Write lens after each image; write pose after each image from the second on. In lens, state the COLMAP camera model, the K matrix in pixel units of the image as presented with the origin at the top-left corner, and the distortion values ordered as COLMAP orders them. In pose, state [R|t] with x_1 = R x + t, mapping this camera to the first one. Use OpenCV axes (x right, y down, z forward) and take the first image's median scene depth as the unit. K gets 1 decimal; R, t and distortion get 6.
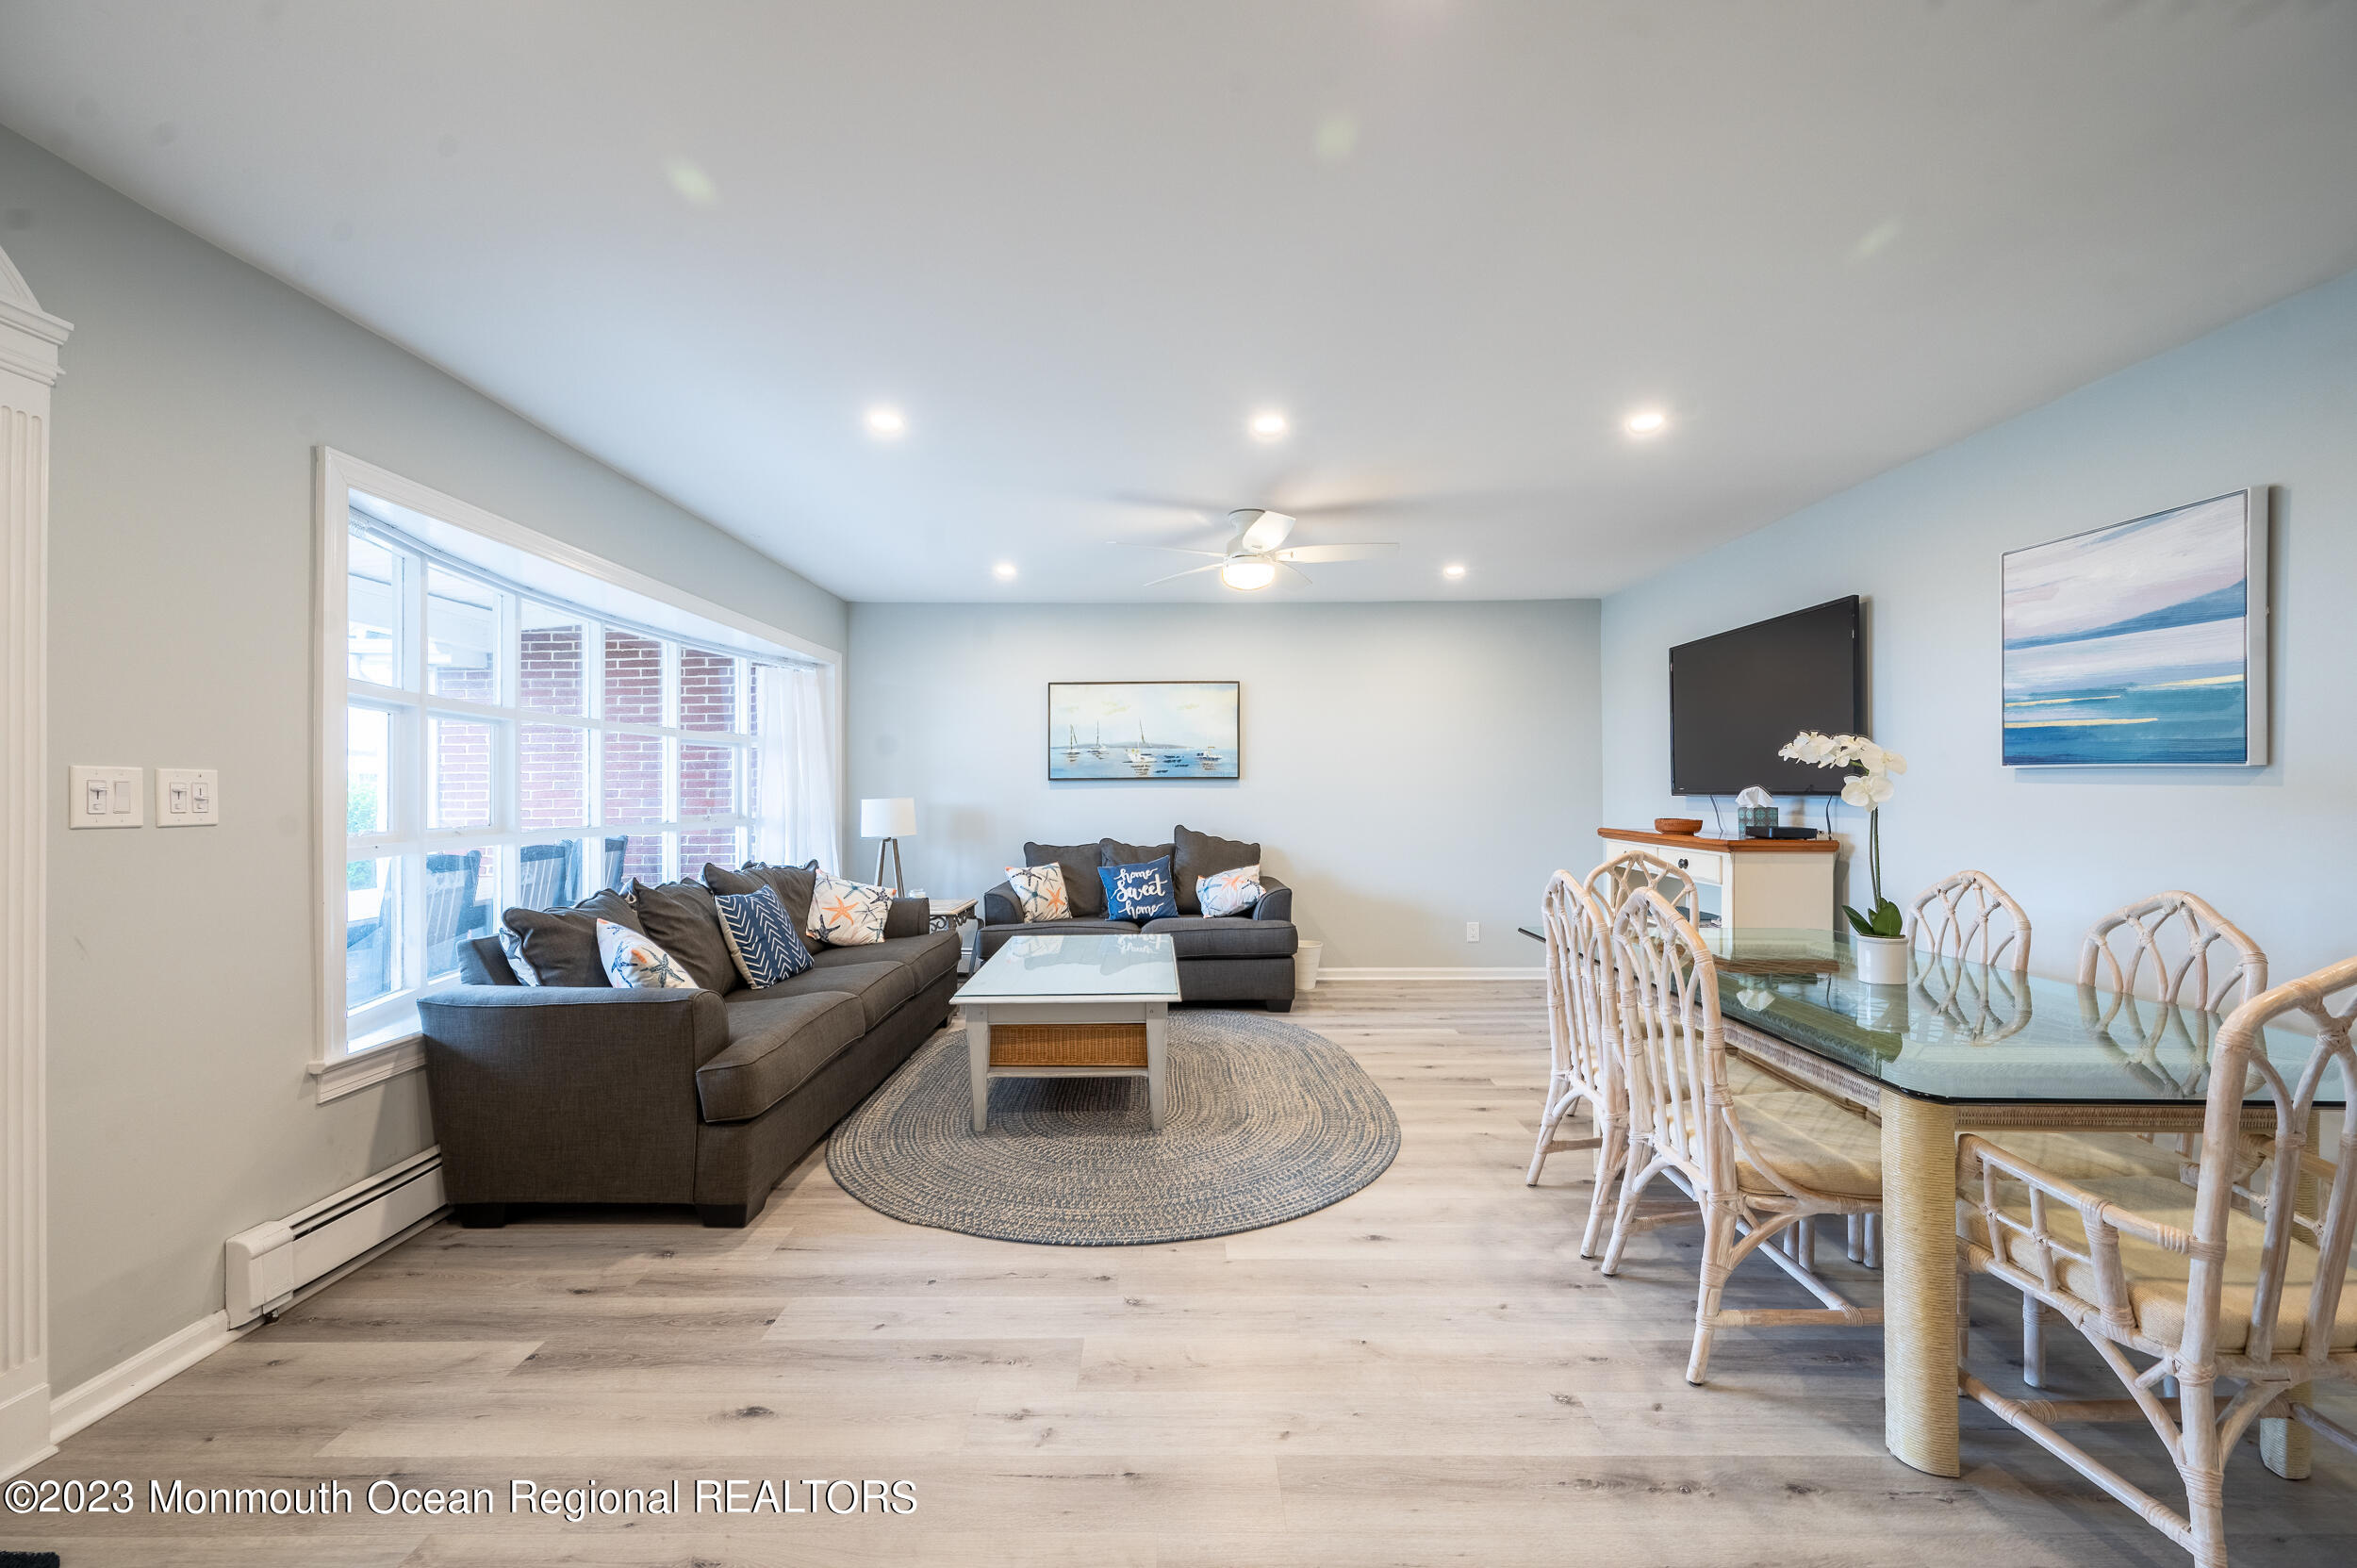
lens RADIAL K [[932.6, 0, 1178.5], [0, 932.6, 784.0], [0, 0, 1]] dist [0.000671, -0.000033]
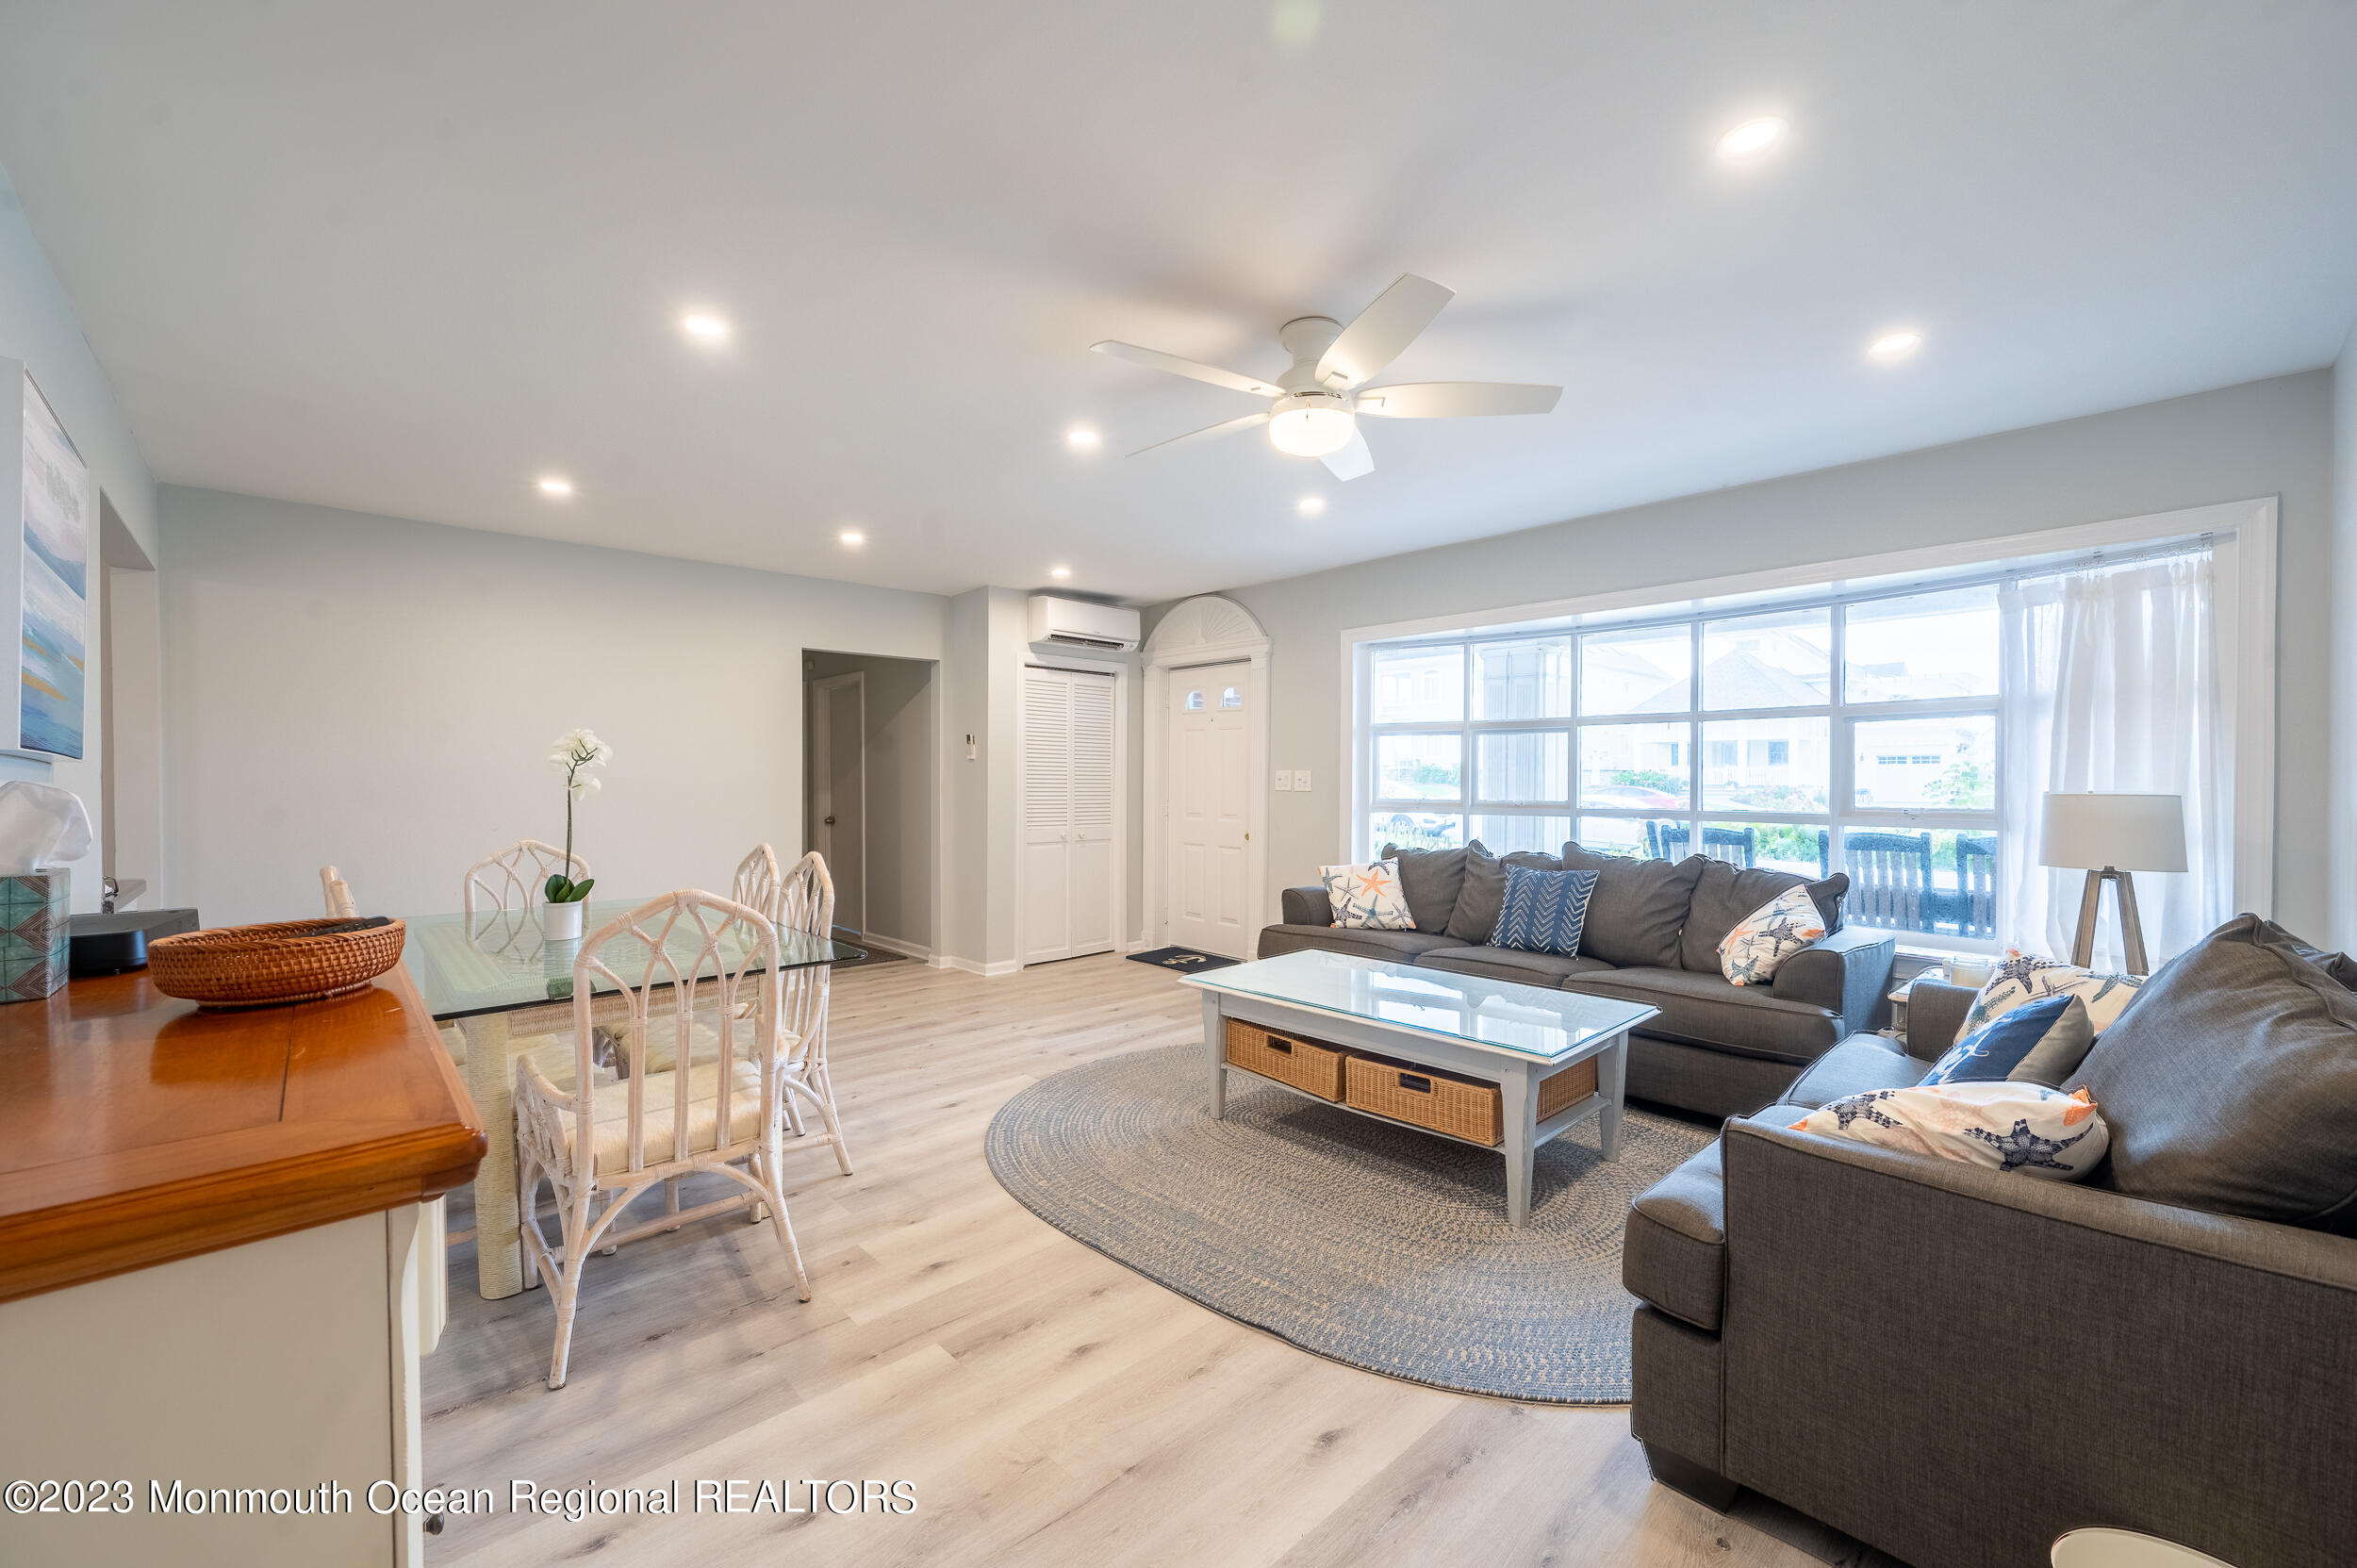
lens RADIAL K [[932.6, 0, 1178.5], [0, 932.6, 784.0], [0, 0, 1]] dist [0.000671, -0.000033]
pose [[-0.728130, 0.006101, -0.685412, 0.564810], [0.009340, 0.999956, -0.001022, 0.010726], [0.685376, -0.007146, -0.728155, 1.391789]]
